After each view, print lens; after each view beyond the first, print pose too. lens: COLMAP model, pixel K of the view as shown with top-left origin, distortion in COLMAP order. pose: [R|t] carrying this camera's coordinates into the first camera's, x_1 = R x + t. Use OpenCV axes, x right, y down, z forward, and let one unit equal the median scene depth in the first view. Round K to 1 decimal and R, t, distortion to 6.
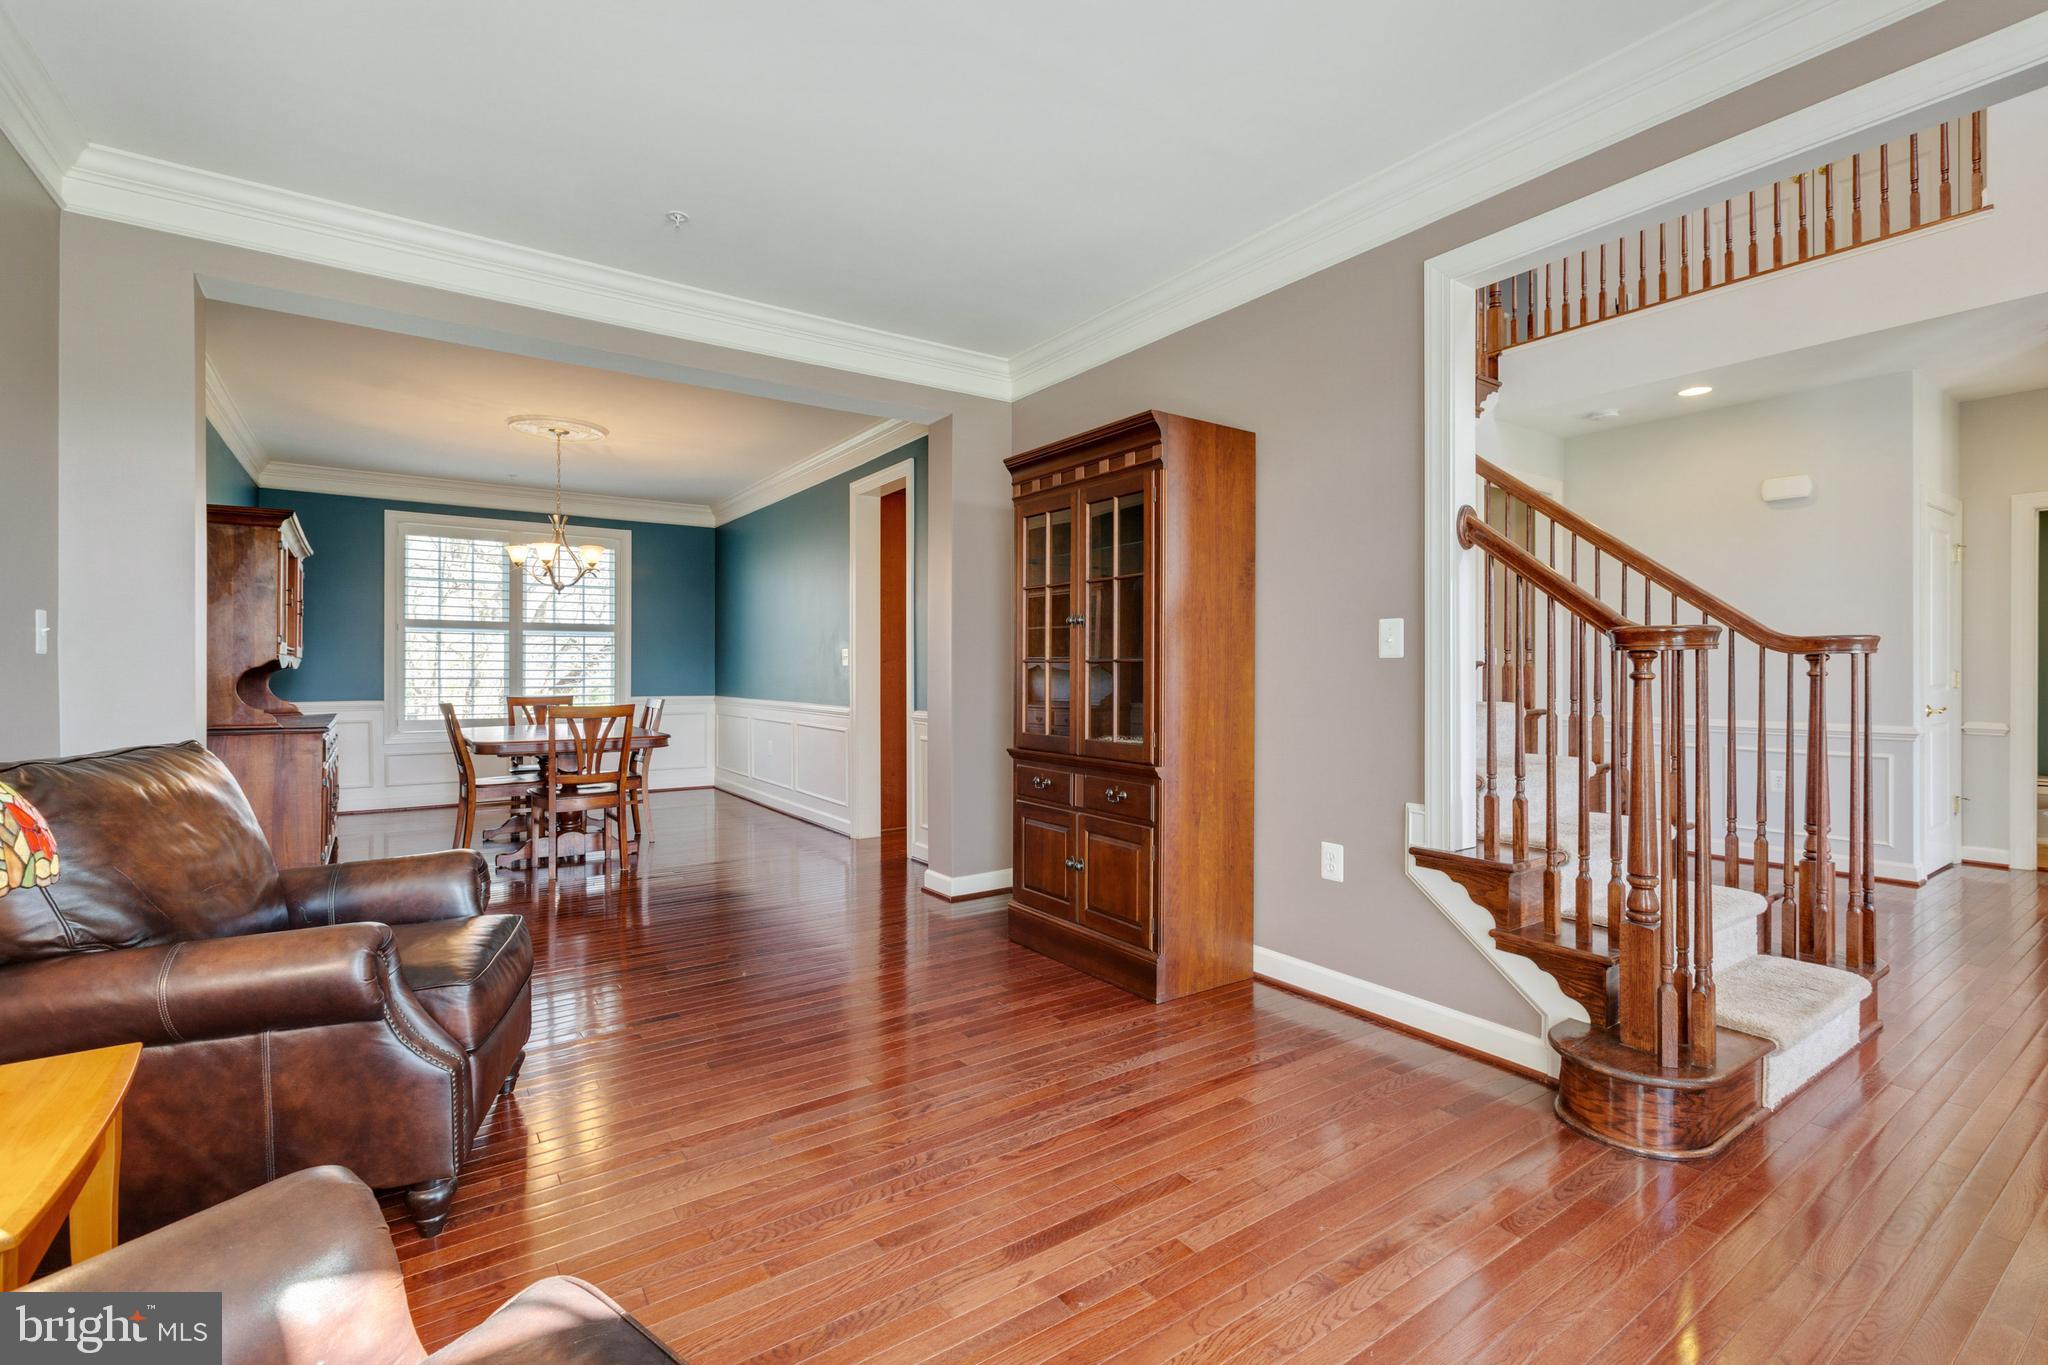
lens RADIAL K [[914.5, 0, 1023.6], [0, 914.5, 670.3], [0, 0, 1]] dist [0.002627, -0.002740]
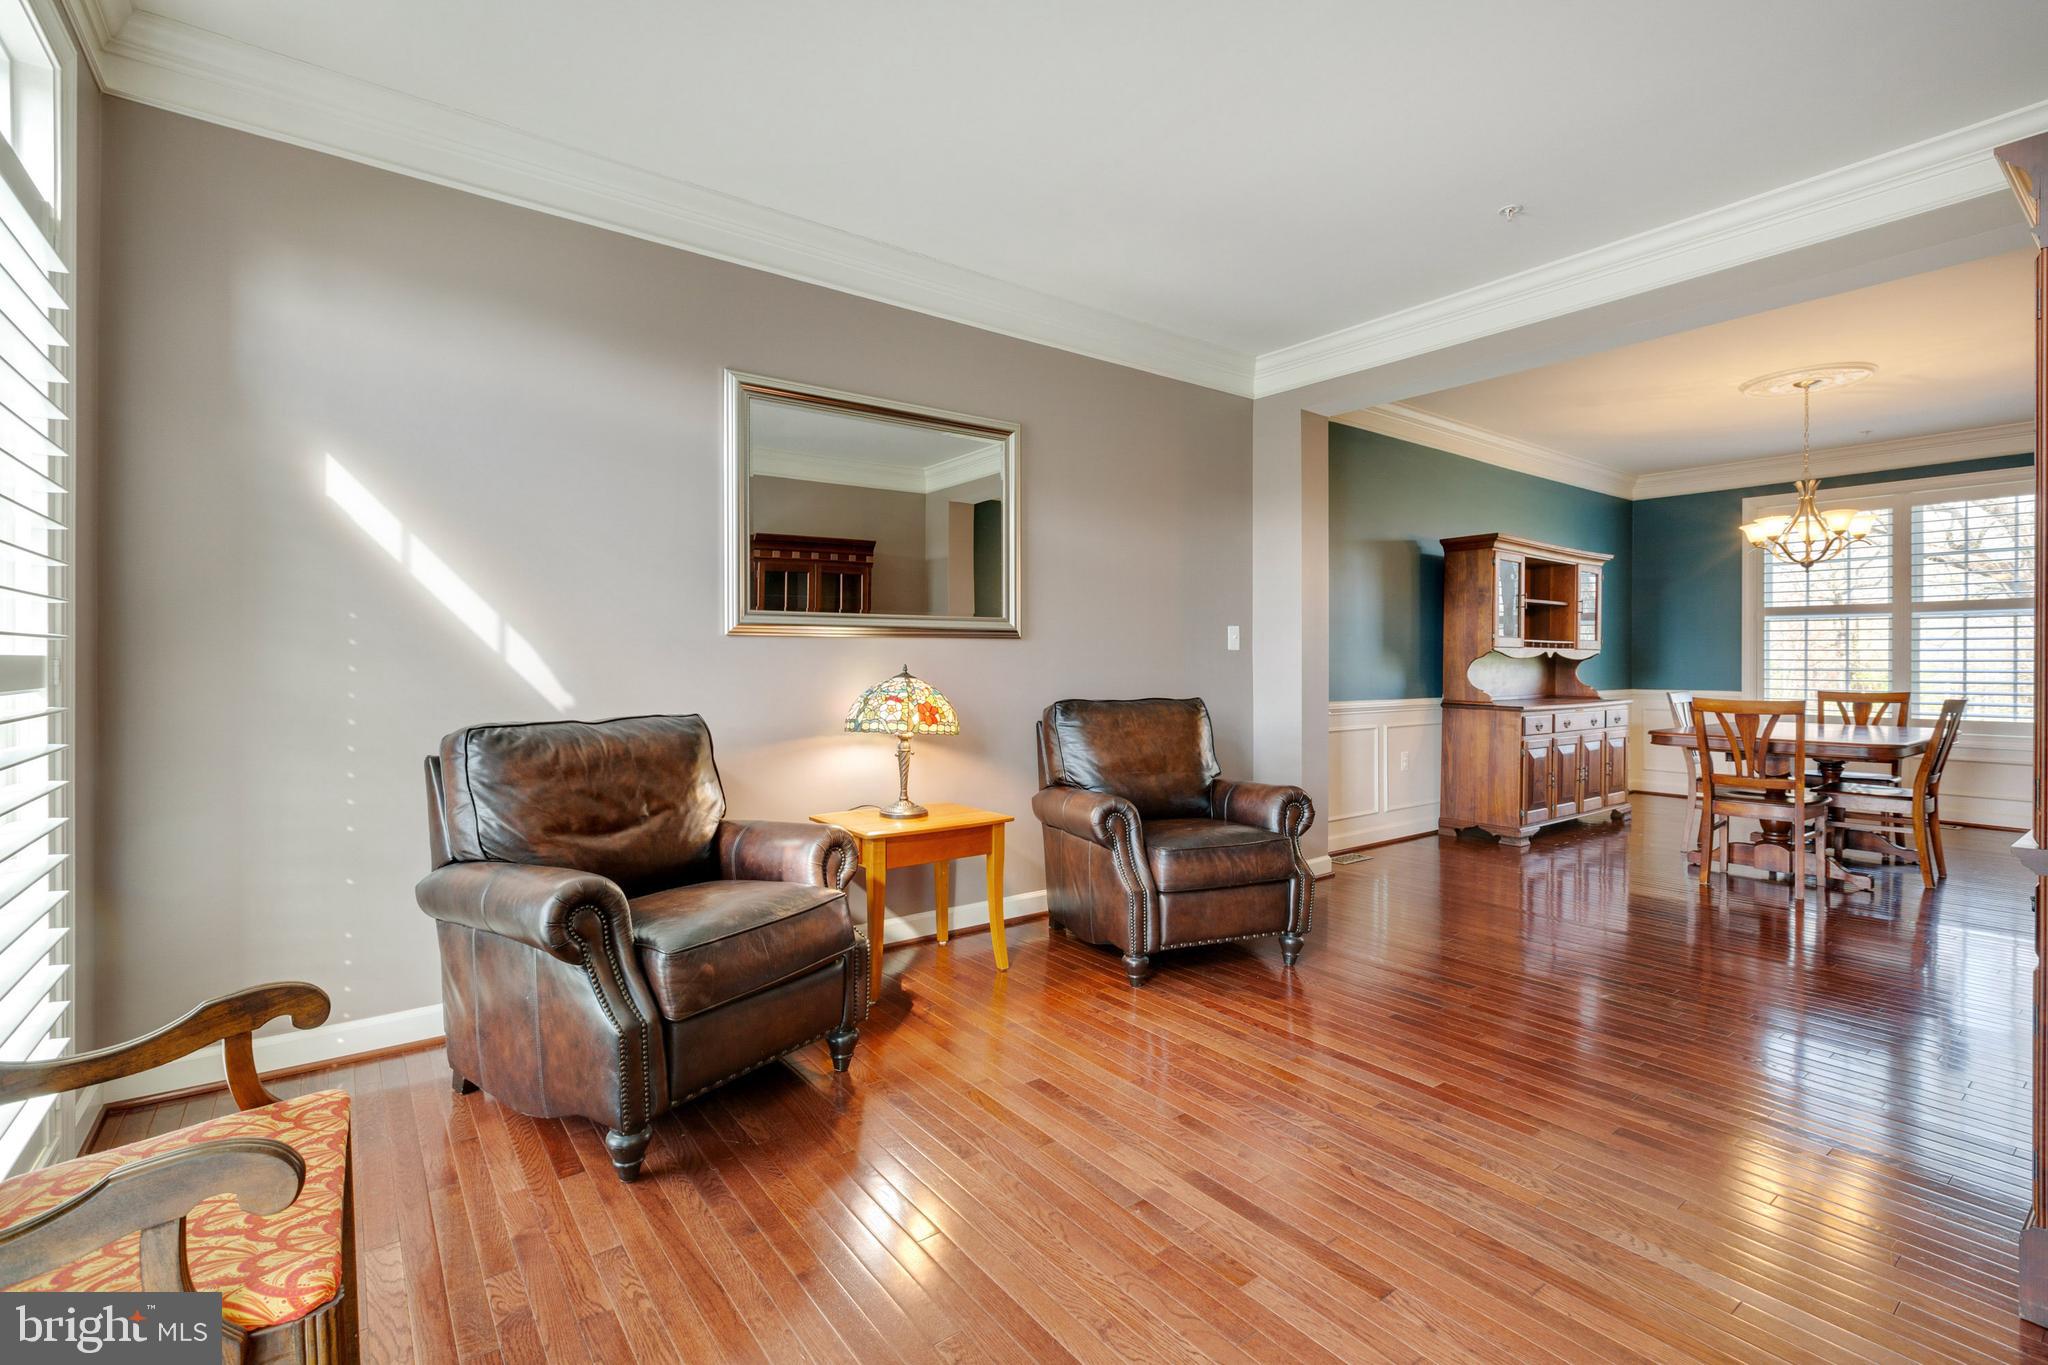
lens RADIAL K [[914.5, 0, 1015.9], [0, 914.5, 664.7], [0, 0, 1]] dist [0.002627, -0.002740]
pose [[0.030612, 0.003351, -0.999526, 0.289761], [-0.001803, 0.999993, 0.003297, 0.002379], [0.999530, 0.001701, 0.030618, 0.197788]]
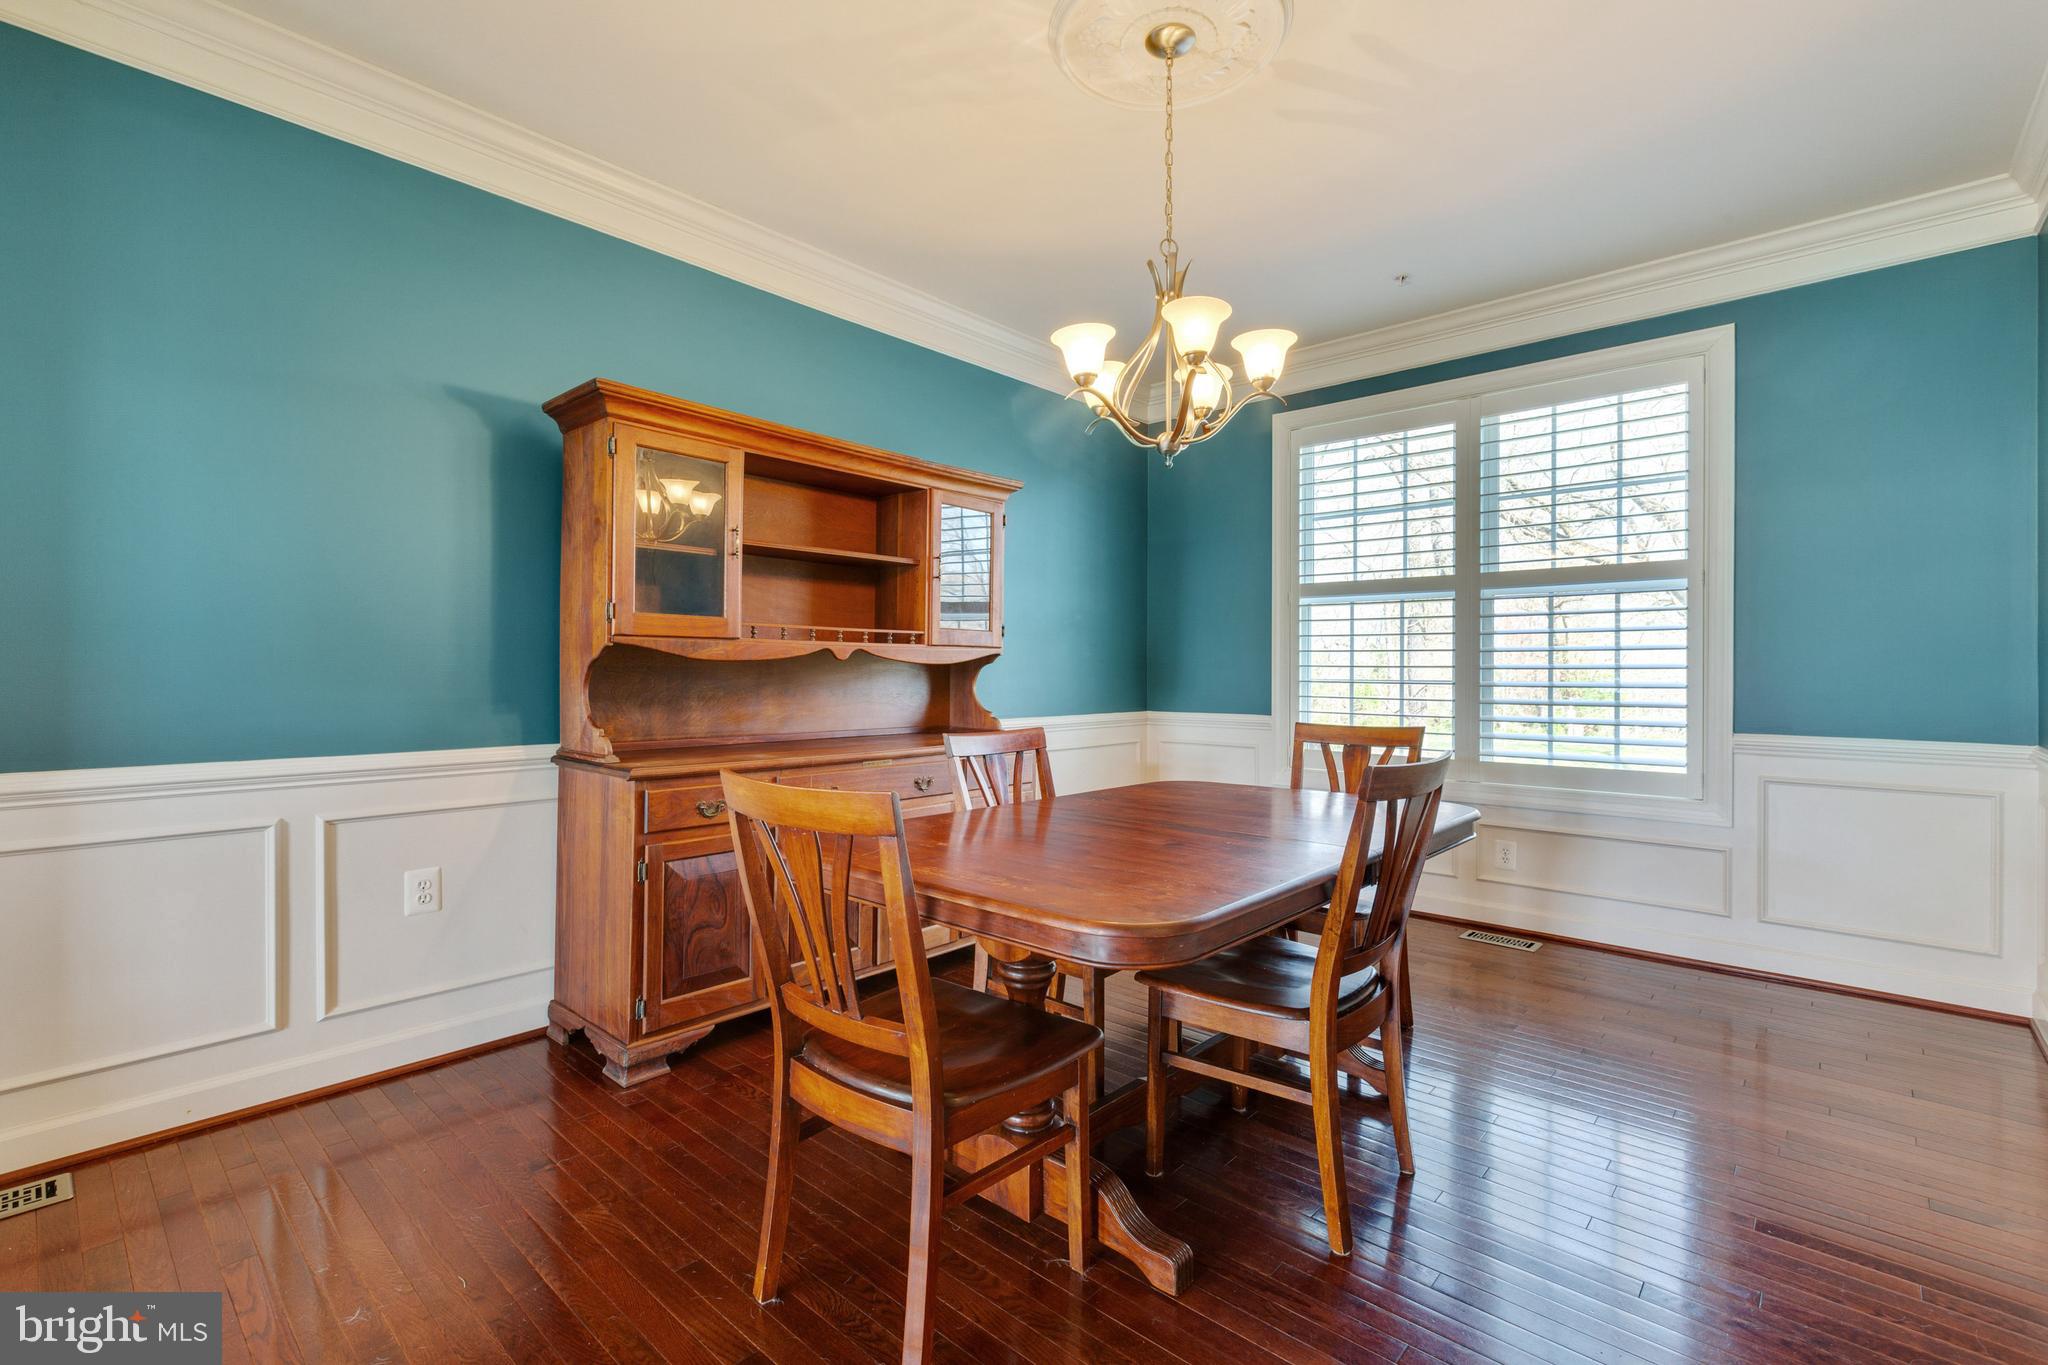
lens RADIAL K [[914.5, 0, 1025.7], [0, 914.5, 676.3], [0, 0, 1]] dist [0.002627, -0.002740]
pose [[0.226647, 0.008965, -0.973936, -0.128612], [-0.003872, 0.999958, 0.008303, 0.001828], [0.973969, 0.001889, 0.226672, 0.744329]]
